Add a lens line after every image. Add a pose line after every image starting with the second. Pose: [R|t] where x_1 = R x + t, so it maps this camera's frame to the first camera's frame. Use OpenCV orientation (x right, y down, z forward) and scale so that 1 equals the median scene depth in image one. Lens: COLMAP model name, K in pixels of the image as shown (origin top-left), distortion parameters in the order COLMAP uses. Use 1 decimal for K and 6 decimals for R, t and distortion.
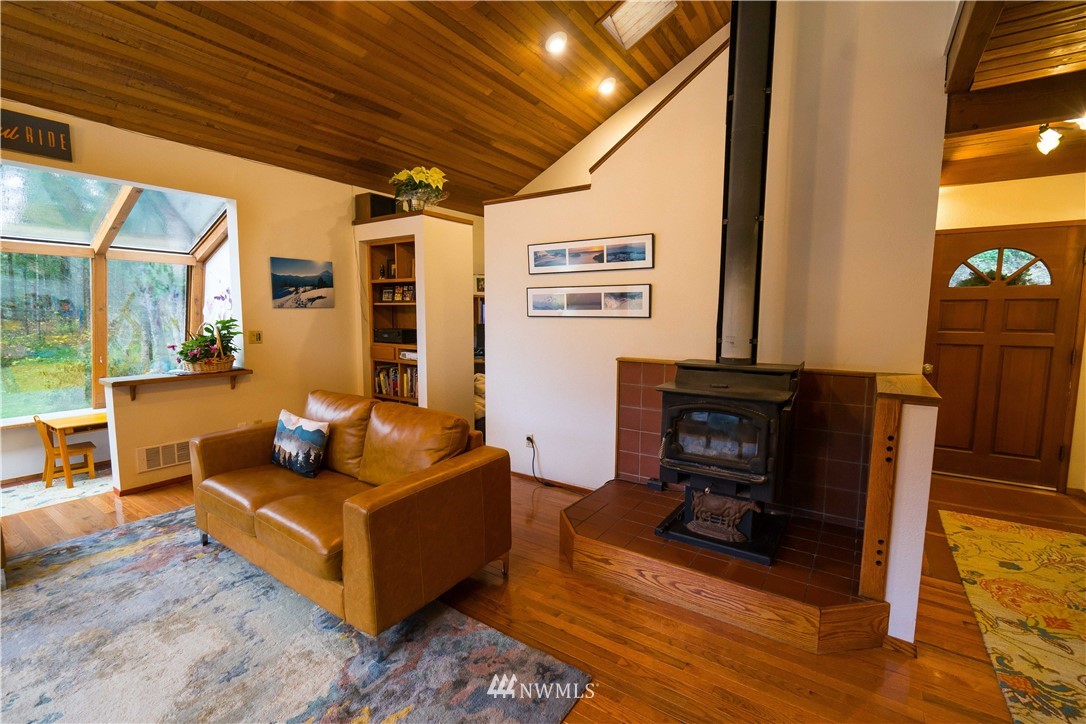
lens RADIAL K [[486.7, 0, 535.9], [0, 486.7, 363.4], [0, 0, 1]] dist [-0.001635, 0.001900]
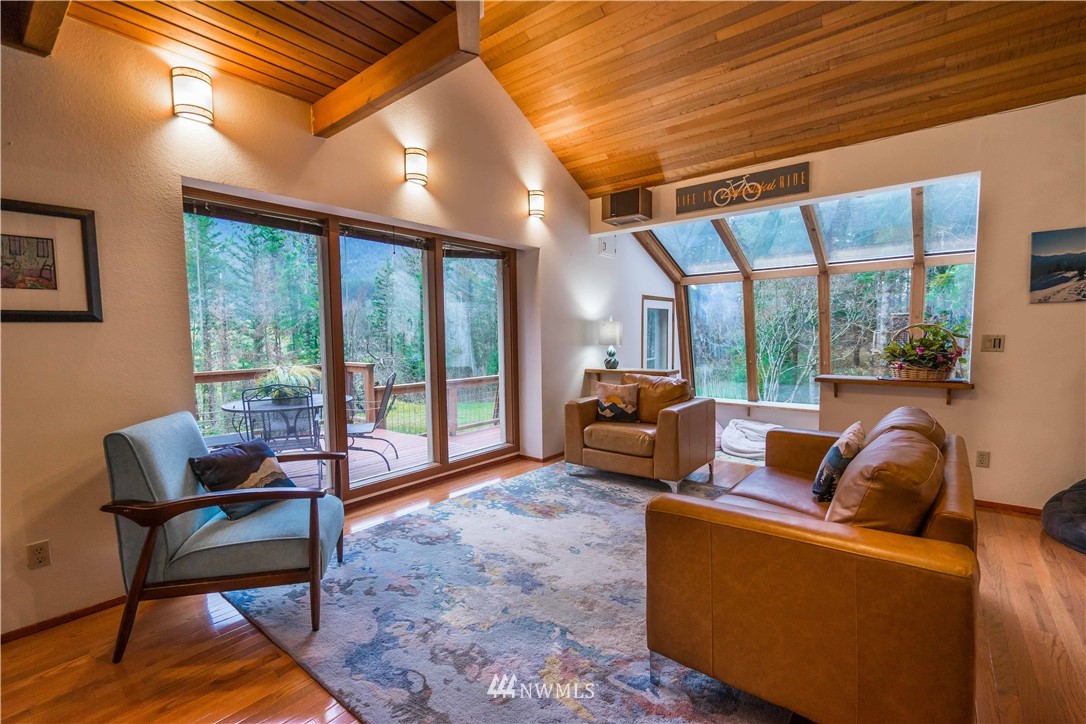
lens RADIAL K [[486.7, 0, 536.6], [0, 486.7, 364.4], [0, 0, 1]] dist [-0.001635, 0.001900]
pose [[-0.077092, 0.057246, -0.995379, 0.295184], [-0.093904, 0.993496, 0.064410, -0.003502], [0.992592, 0.098436, -0.071215, 0.421276]]
